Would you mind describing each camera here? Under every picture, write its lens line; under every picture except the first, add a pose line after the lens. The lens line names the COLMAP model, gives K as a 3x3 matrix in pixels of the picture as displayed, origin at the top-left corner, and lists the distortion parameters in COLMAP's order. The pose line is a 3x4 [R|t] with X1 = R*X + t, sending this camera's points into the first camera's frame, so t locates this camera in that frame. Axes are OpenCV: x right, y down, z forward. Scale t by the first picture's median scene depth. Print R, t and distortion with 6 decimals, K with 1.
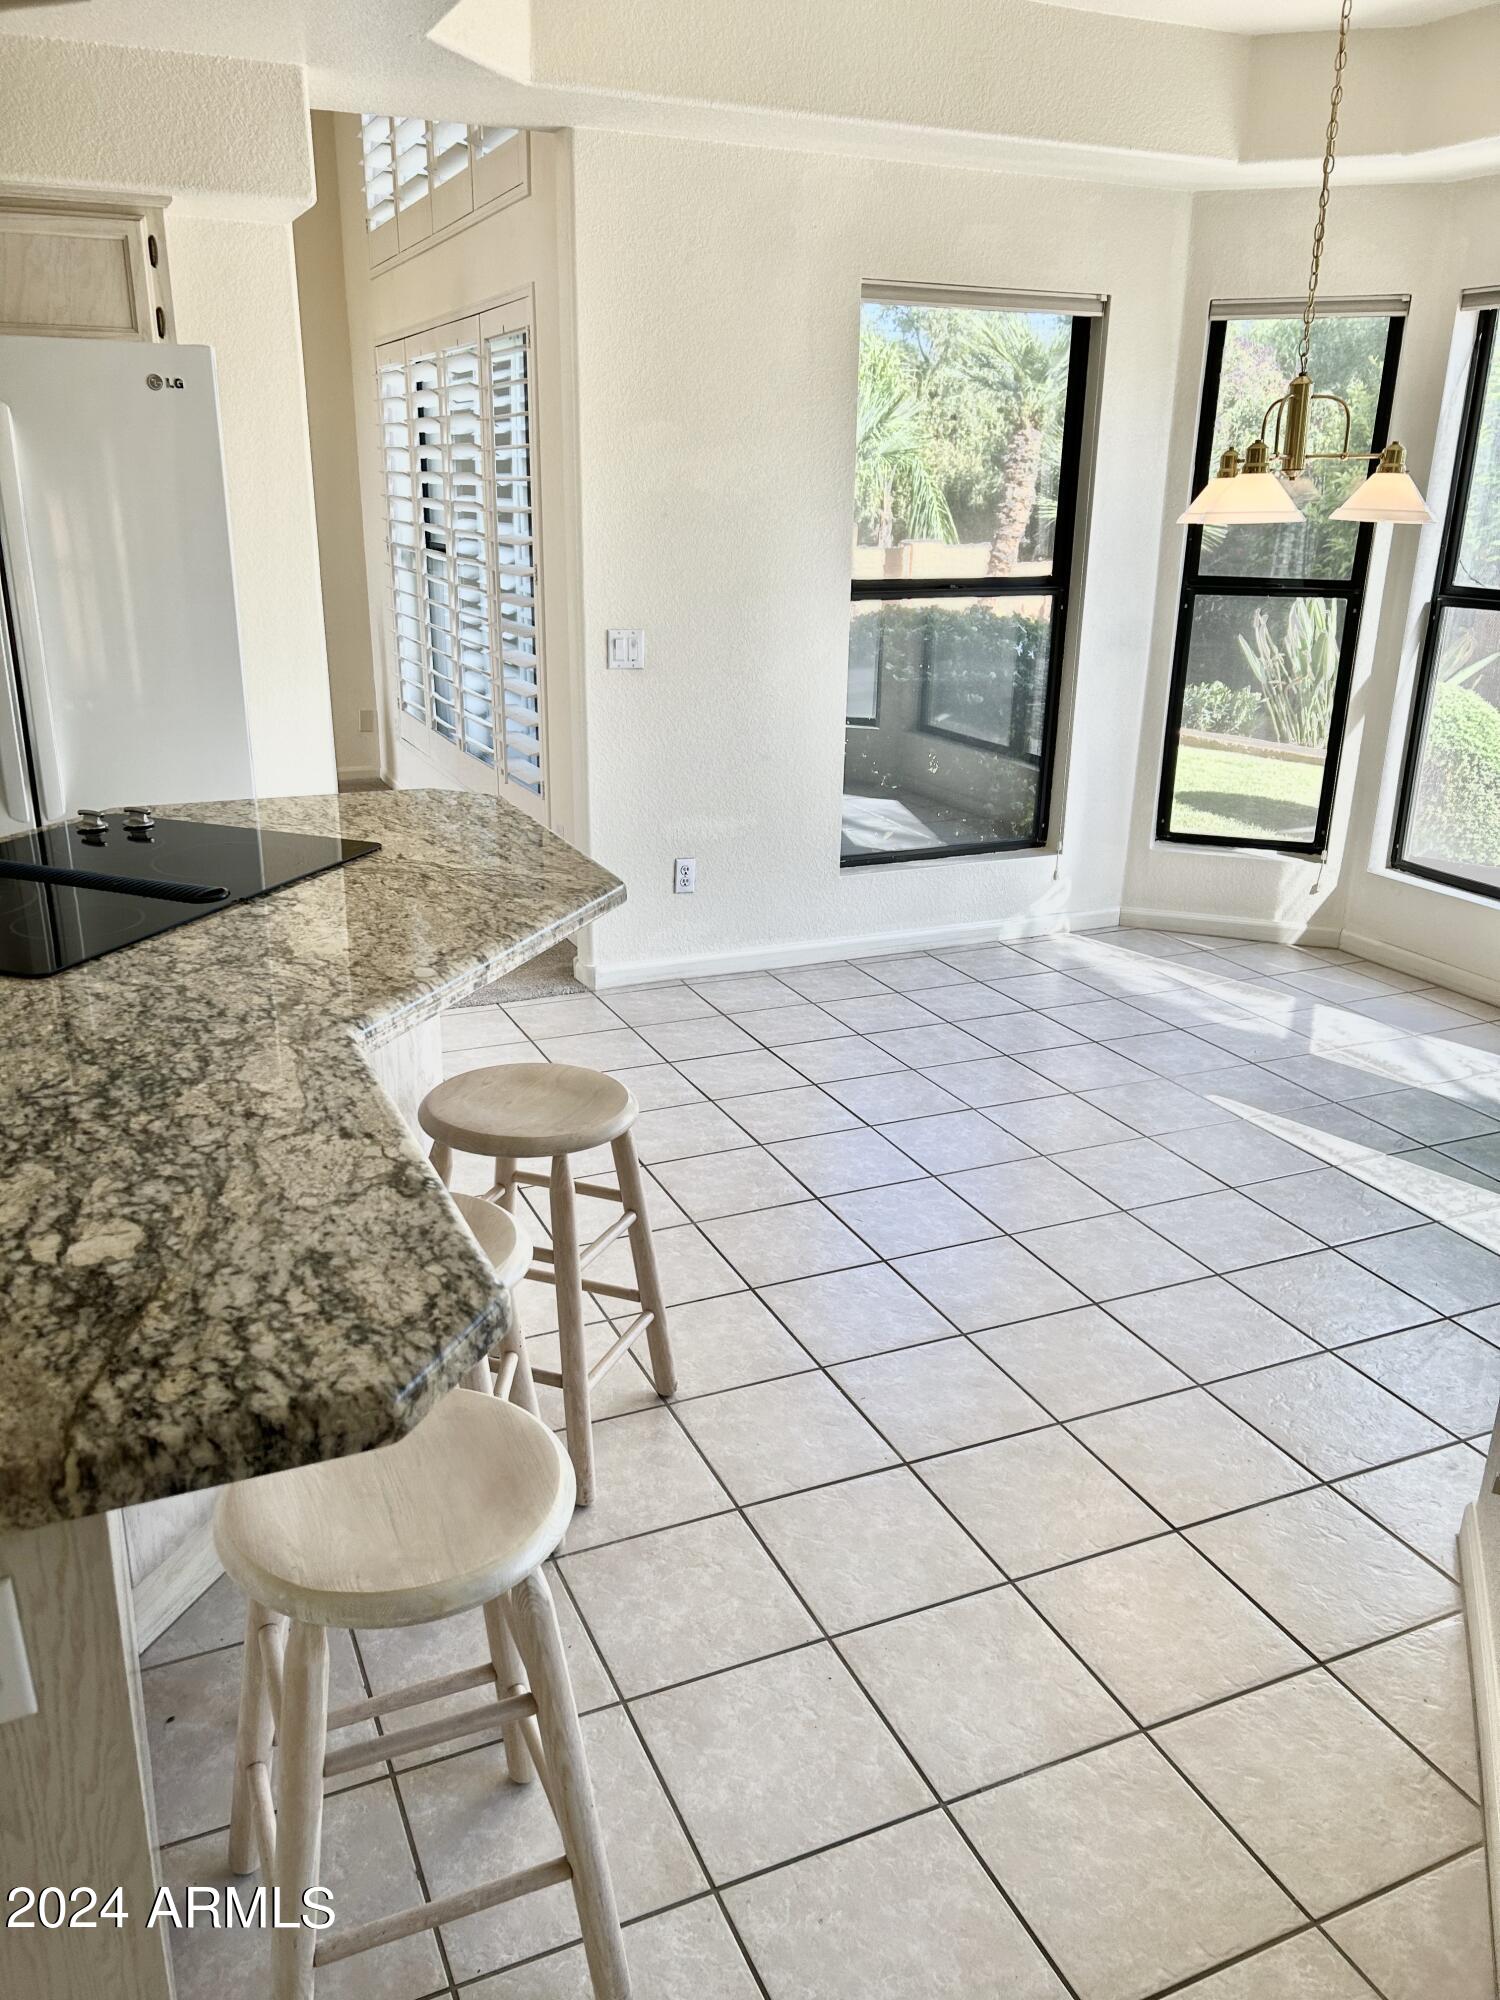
lens RADIAL K [[1518.0, 0, 744.4], [0, 1518.0, 1030.5], [0, 0, 1]] dist [0.044147, -0.059231]
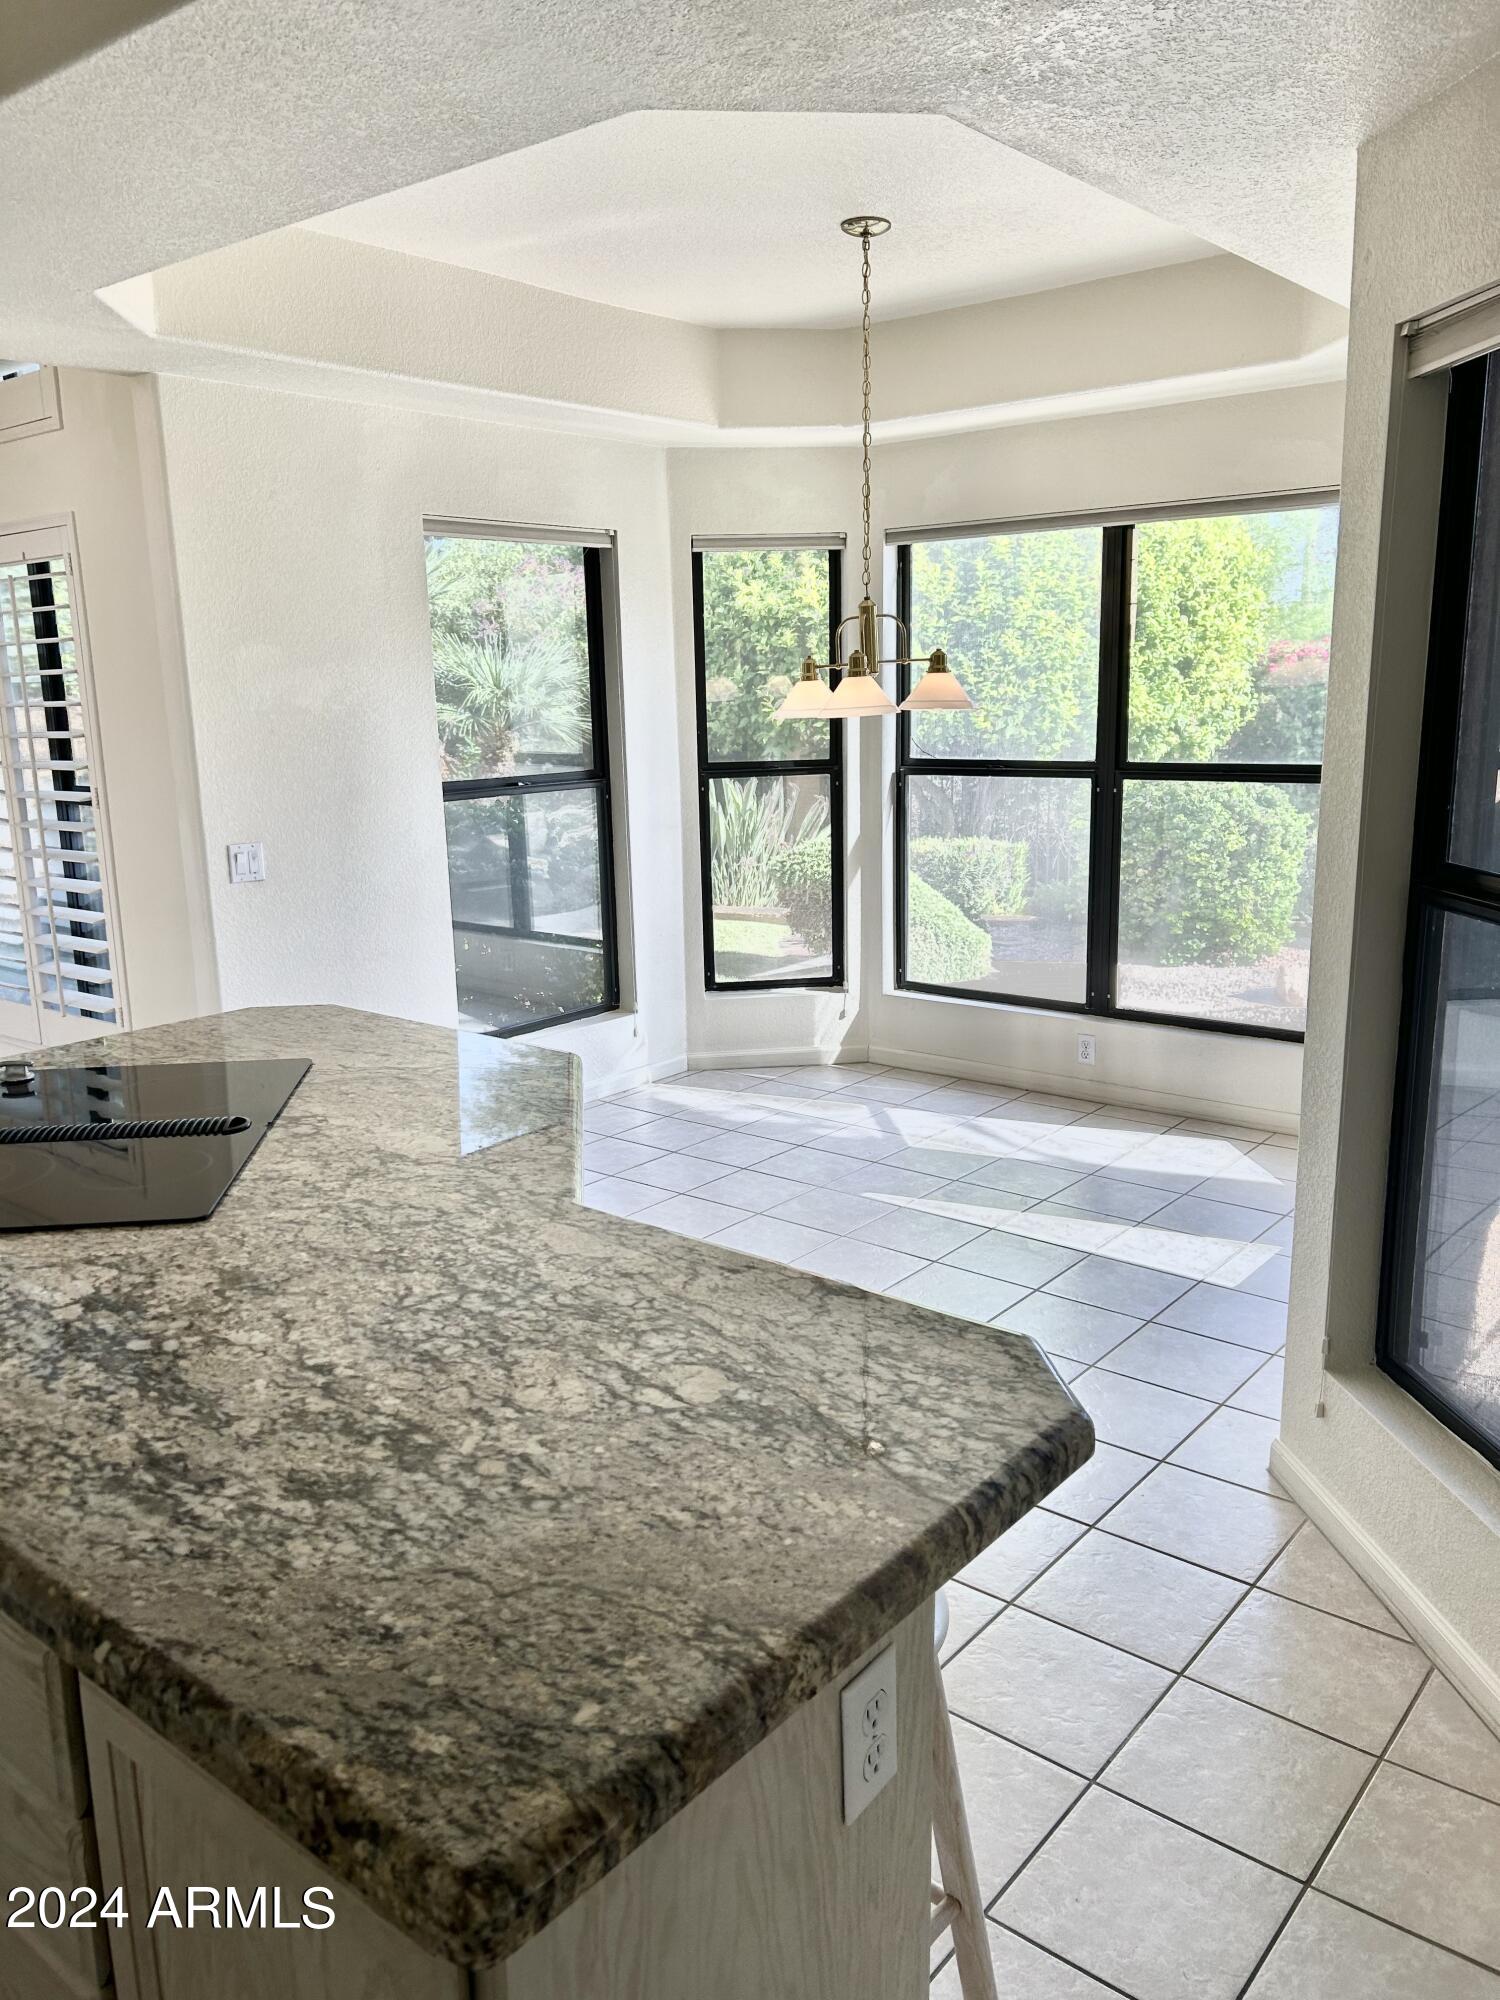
lens RADIAL K [[1510.5, 0, 749.8], [0, 1510.5, 1011.9], [0, 0, 1]] dist [0.090290, -0.182869]
pose [[0.891437, -0.129398, 0.434278, -0.273781], [0.185518, 0.978581, -0.089231, -0.006317], [-0.413429, 0.160110, 0.896349, -0.014667]]
